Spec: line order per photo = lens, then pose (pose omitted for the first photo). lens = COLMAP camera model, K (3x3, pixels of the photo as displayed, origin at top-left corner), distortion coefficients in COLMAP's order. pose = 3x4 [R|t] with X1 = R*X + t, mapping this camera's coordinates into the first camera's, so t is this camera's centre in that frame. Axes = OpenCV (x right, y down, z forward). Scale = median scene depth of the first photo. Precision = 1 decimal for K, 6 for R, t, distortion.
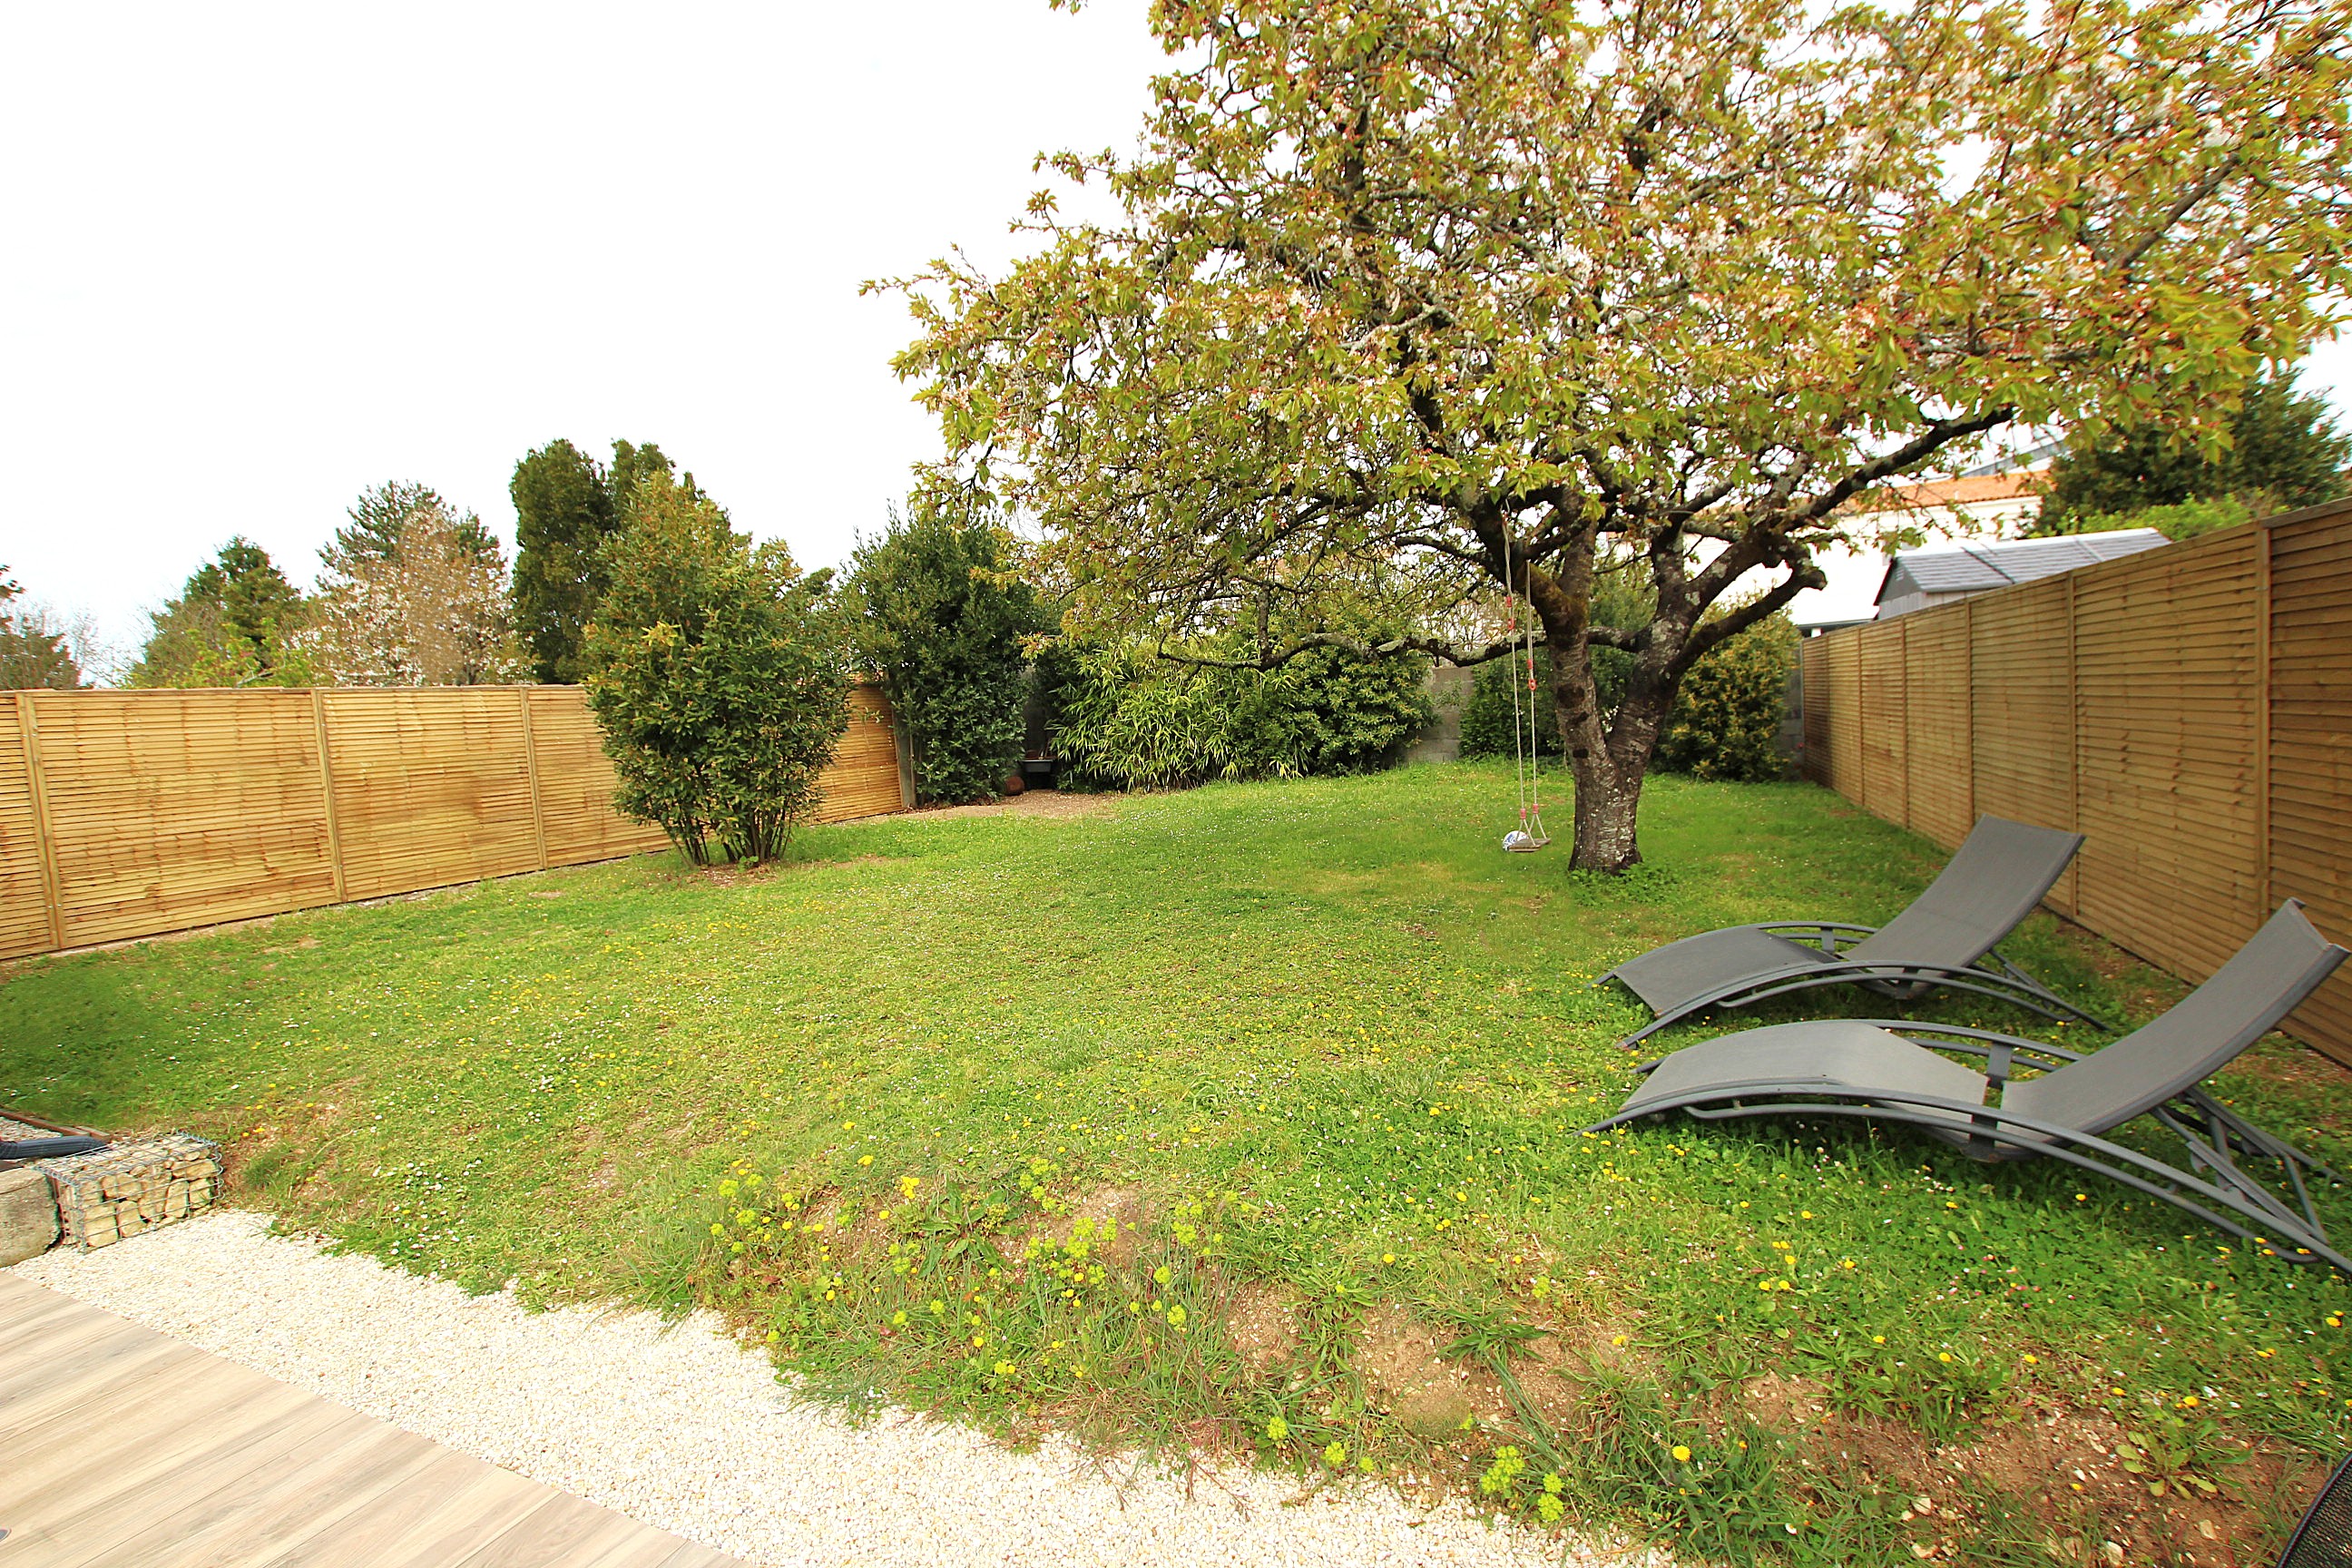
lens RADIAL K [[1089.2, 0, 1176.0], [0, 1089.2, 784.0], [0, 0, 1]] dist [-0.031285, 0.007591]
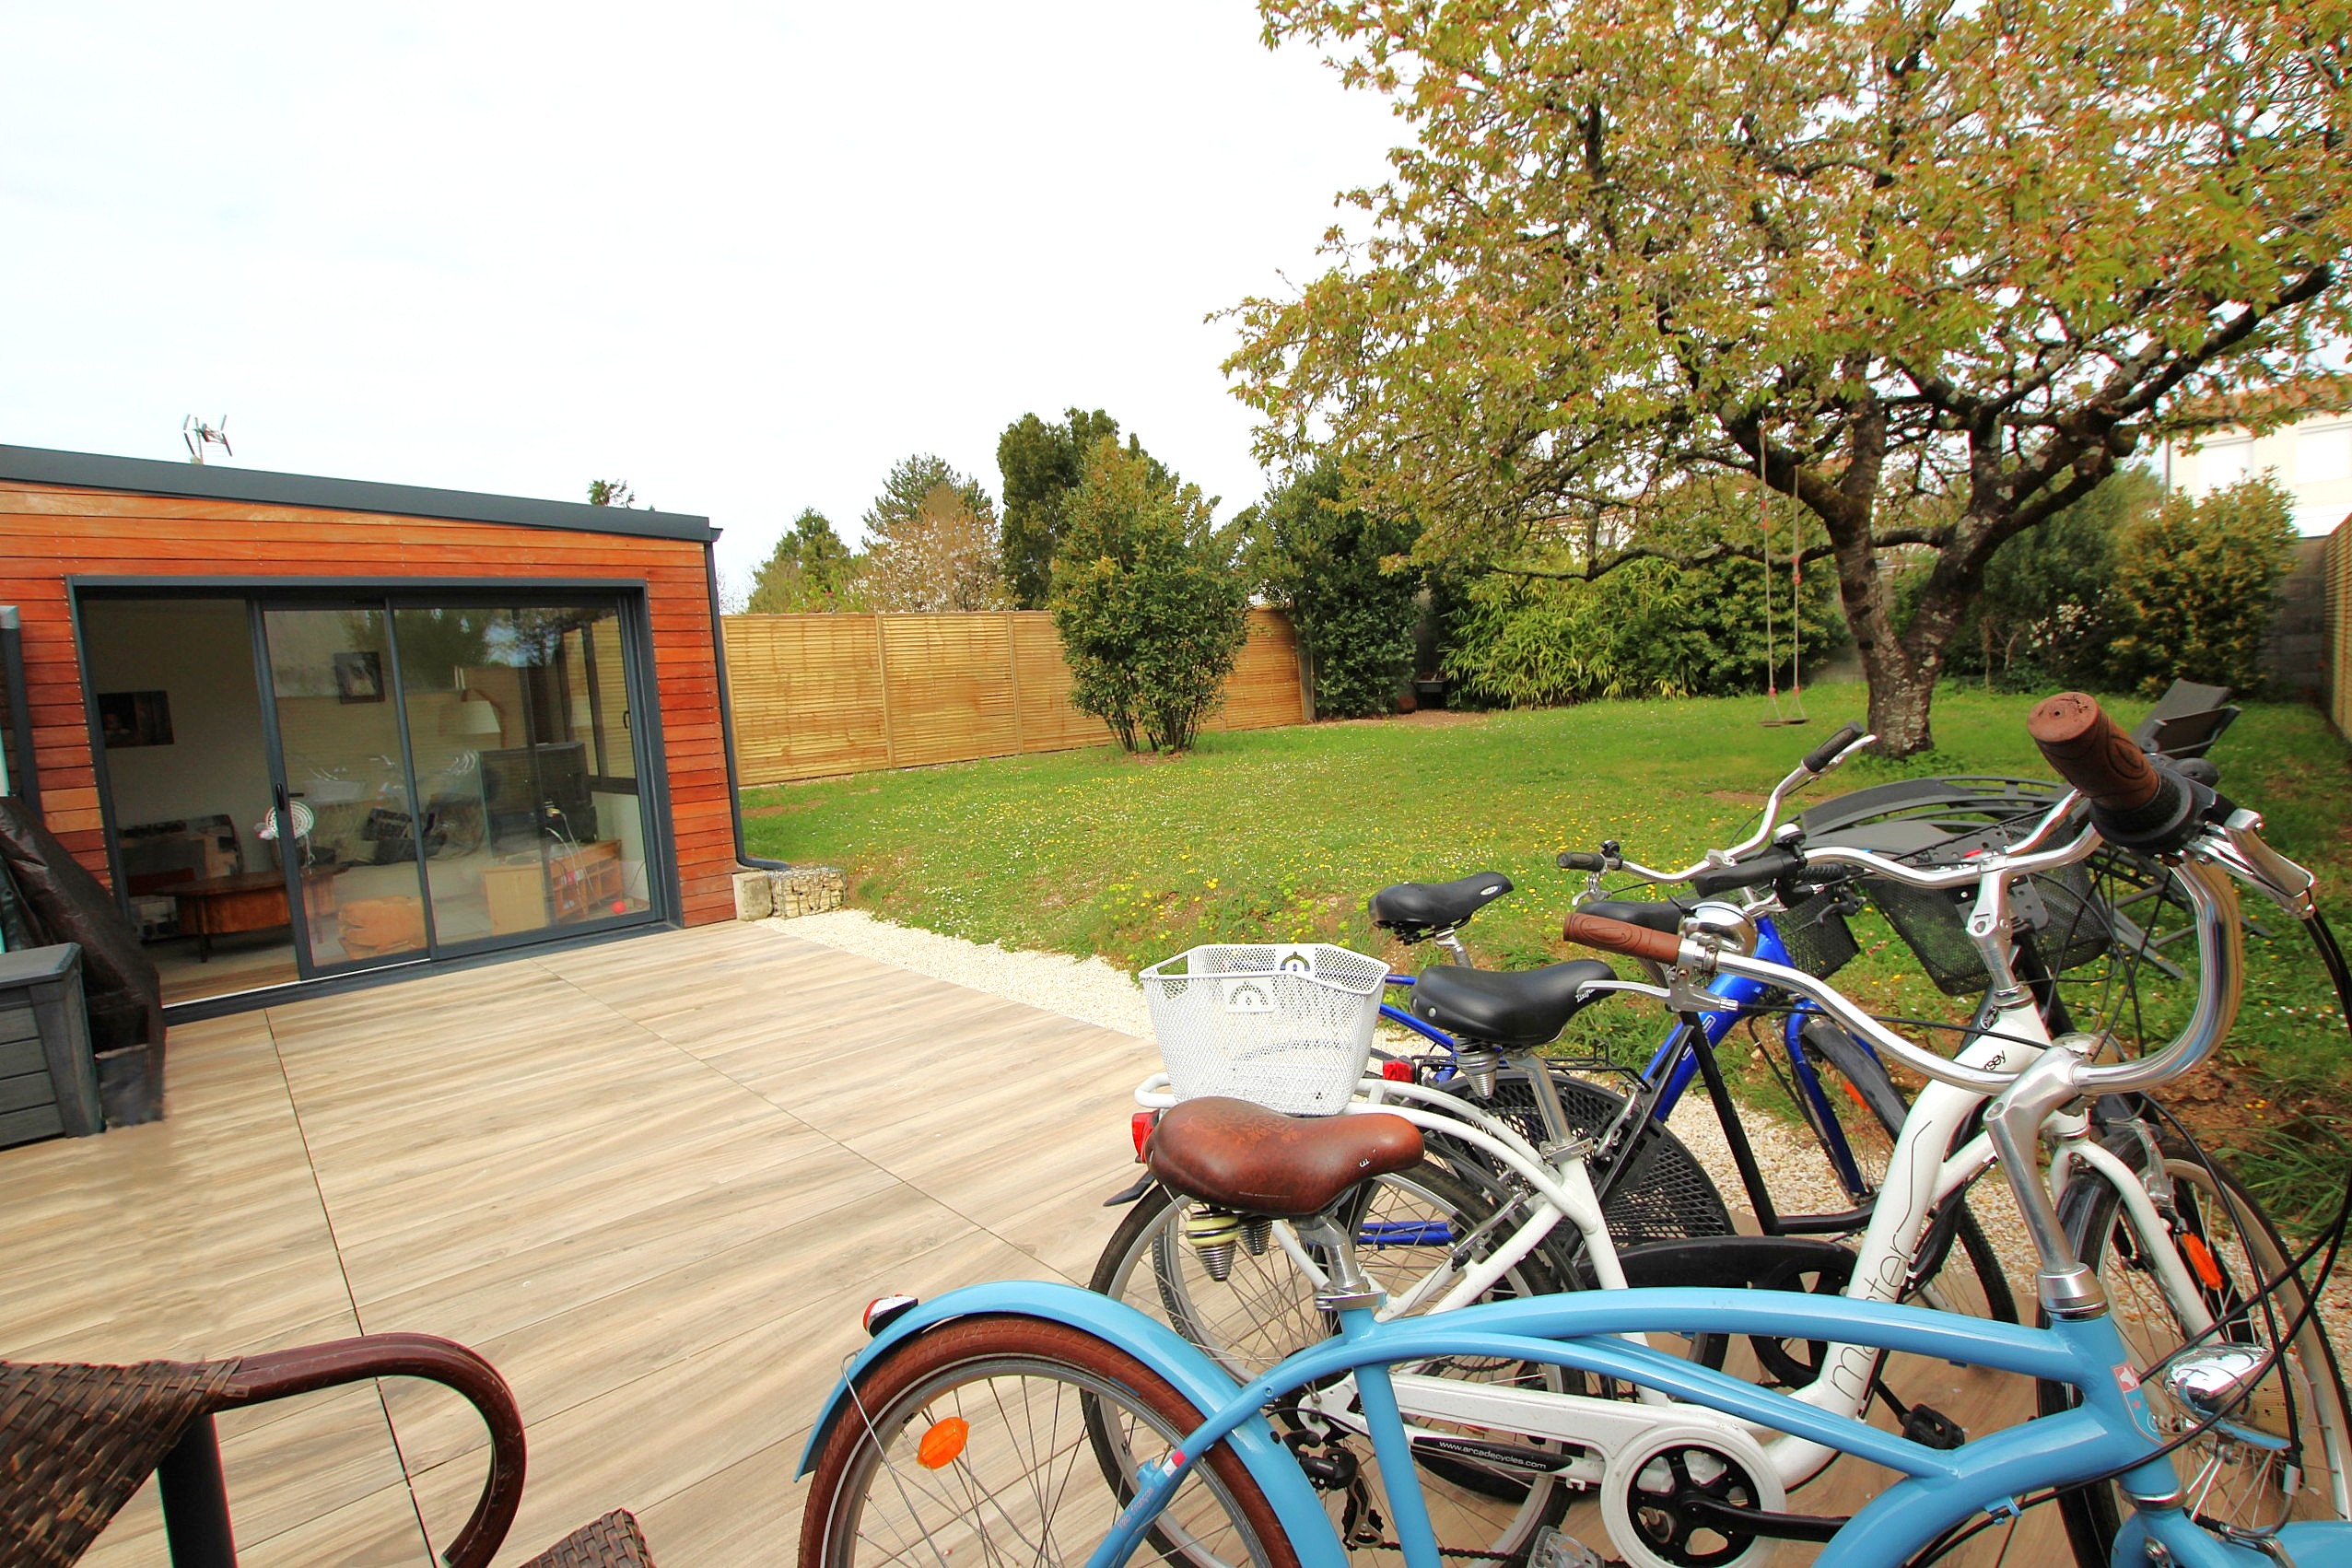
lens RADIAL K [[1087.2, 0, 1176.0], [0, 1087.2, 784.0], [0, 0, 1]] dist [-0.028034, 0.009200]
pose [[0.924183, 0.042977, -0.379524, 0.071384], [-0.021692, 0.997951, 0.060185, 0.028057], [0.381334, -0.047390, 0.923222, -0.117891]]
